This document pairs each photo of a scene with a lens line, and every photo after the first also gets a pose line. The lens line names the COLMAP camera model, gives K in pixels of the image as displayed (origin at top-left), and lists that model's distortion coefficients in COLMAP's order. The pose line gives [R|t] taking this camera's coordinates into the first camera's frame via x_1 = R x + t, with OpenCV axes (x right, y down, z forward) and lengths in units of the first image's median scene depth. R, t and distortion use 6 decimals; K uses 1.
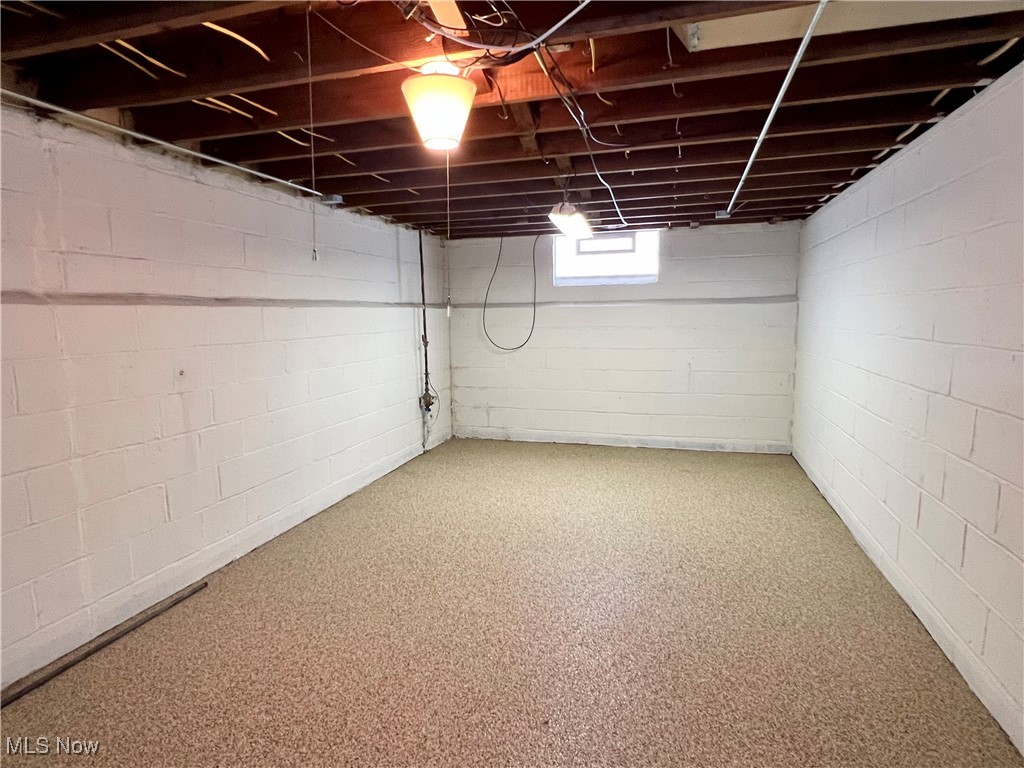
lens RADIAL K [[562.9, 0, 512.0], [0, 562.9, 384.0], [0, 0, 1]] dist [-0.000408, -0.000196]
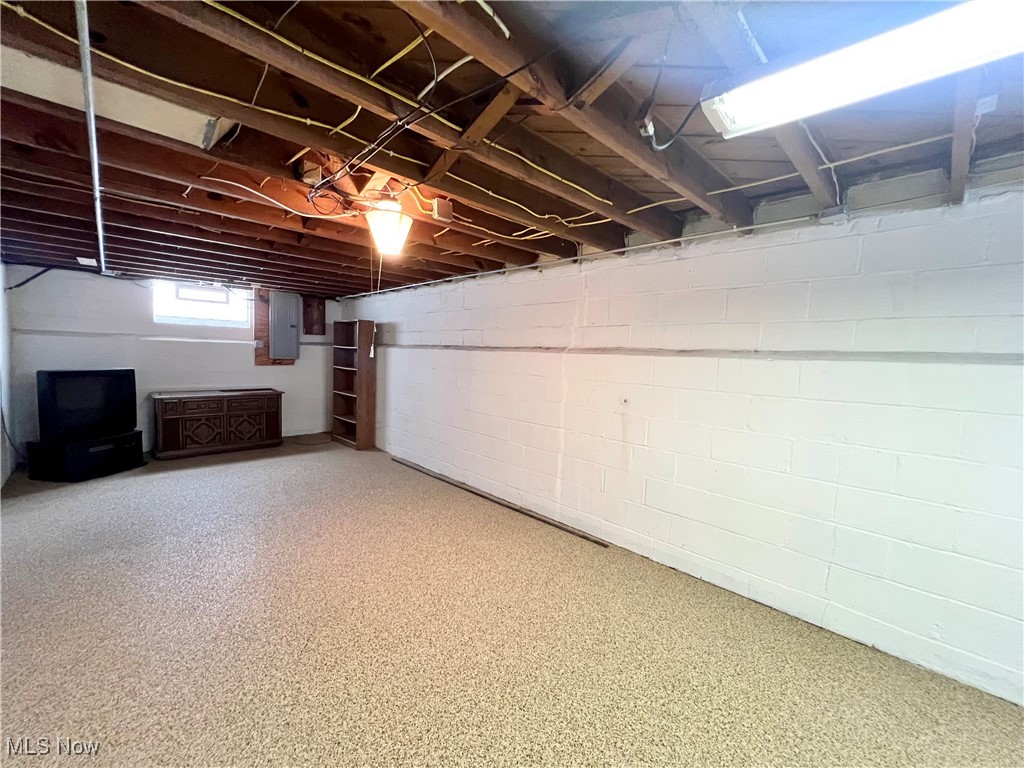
lens RADIAL K [[408.5, 0, 512.0], [0, 408.5, 384.0], [0, 0, 1]] dist [0.000569, 0.000059]
pose [[-0.487039, 0.062053, -0.871173, 0.478891], [-0.133657, 0.980428, 0.144557, -0.177811], [0.863093, 0.186843, -0.469213, 1.244265]]
